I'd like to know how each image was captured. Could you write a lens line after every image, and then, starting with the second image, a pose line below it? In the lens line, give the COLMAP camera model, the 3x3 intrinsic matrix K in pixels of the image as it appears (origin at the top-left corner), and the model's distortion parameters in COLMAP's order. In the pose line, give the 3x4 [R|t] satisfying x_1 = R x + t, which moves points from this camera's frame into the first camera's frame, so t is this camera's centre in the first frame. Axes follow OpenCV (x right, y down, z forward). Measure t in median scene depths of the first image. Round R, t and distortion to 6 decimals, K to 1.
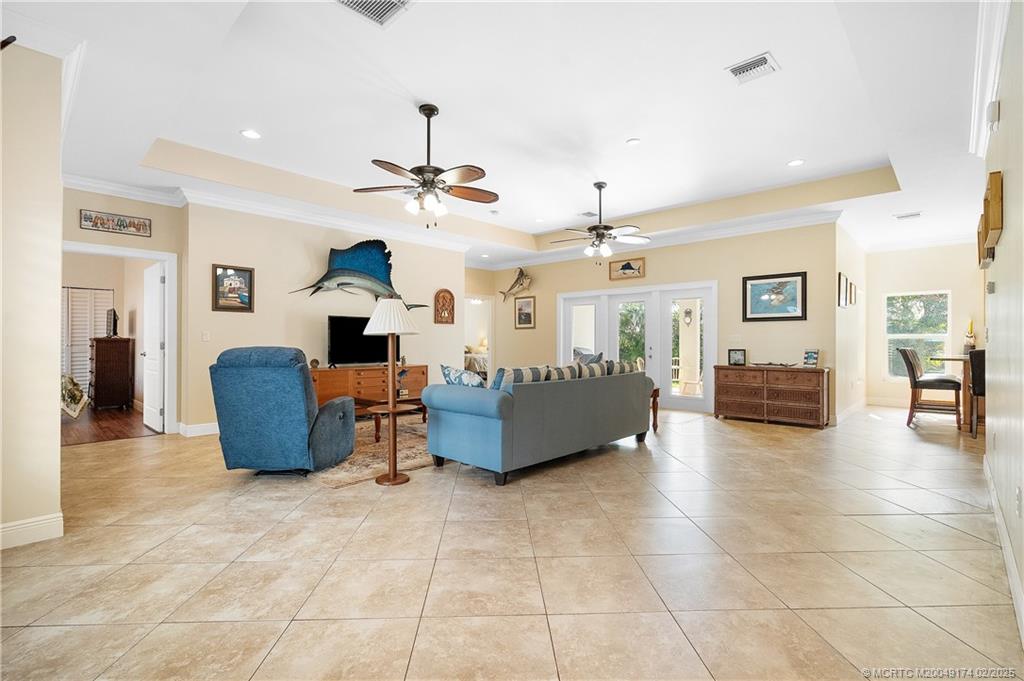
lens RADIAL K [[468.9, 0, 507.6], [0, 468.9, 343.4], [0, 0, 1]] dist [0.000271, 0.002137]
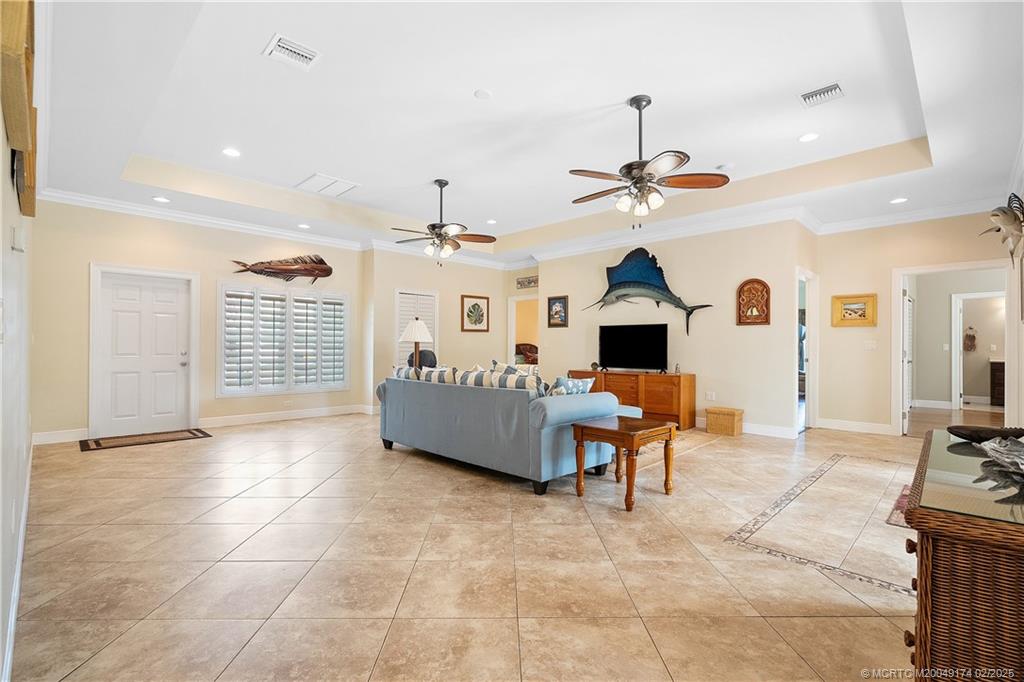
lens RADIAL K [[468.9, 0, 509.3], [0, 468.9, 345.2], [0, 0, 1]] dist [0.000271, 0.002137]
pose [[-0.019698, -0.005232, -0.999792, 0.728422], [-0.008173, 0.999954, -0.005072, -0.002849], [0.999773, 0.008072, -0.019740, 0.726481]]
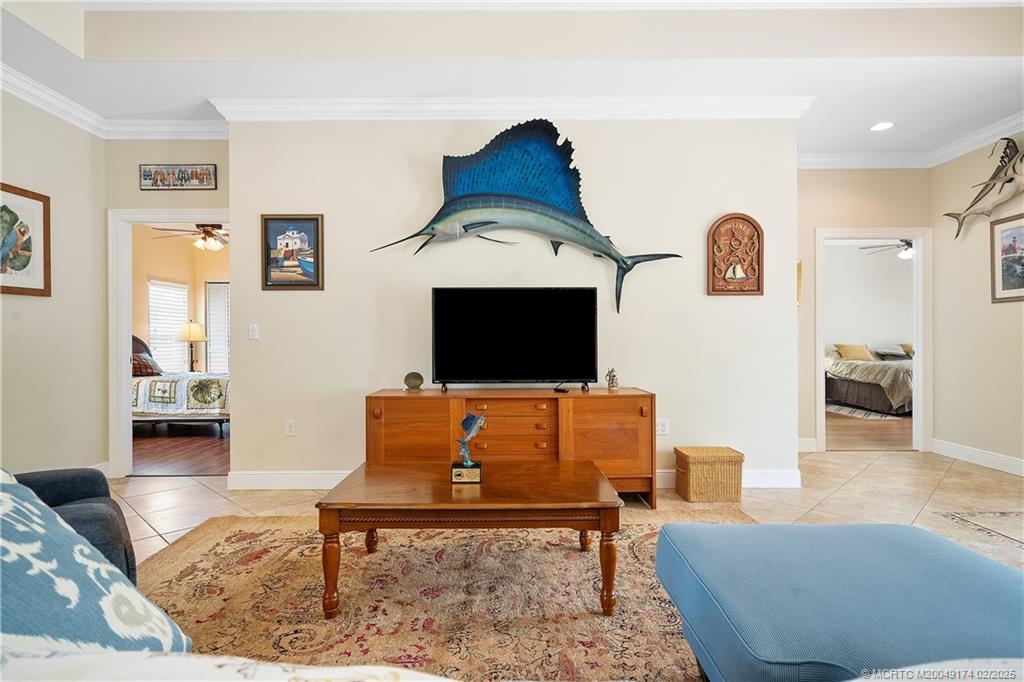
lens RADIAL K [[534.5, 0, 515.1], [0, 534.5, 339.7], [0, 0, 1]] dist [0.003396, 0.000280]
pose [[0.693077, -0.002829, -0.720858, 0.089849], [0.003649, 0.999993, -0.000416, -0.002079], [0.720854, -0.002342, 0.693083, 0.603470]]
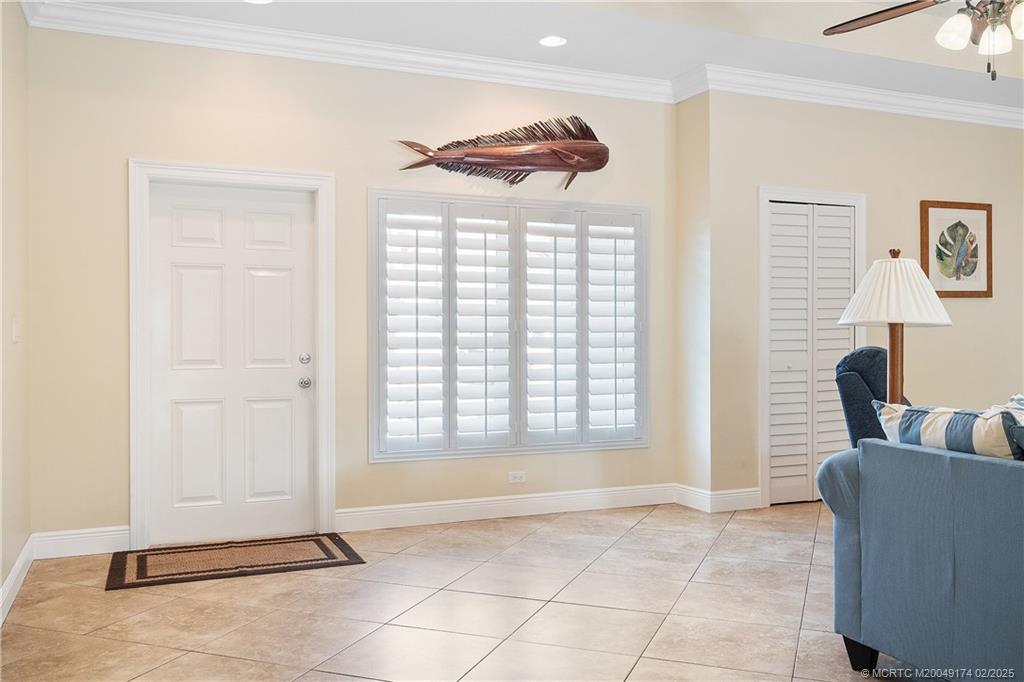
lens RADIAL K [[875.1, 0, 505.7], [0, 875.1, 340.4], [0, 0, 1]] dist [0.000331, 0.009783]
pose [[-0.395372, 0.002056, -0.918519, 0.452843], [0.001707, 0.999997, 0.001503, -0.003069], [0.918519, -0.000974, -0.395375, 0.532347]]
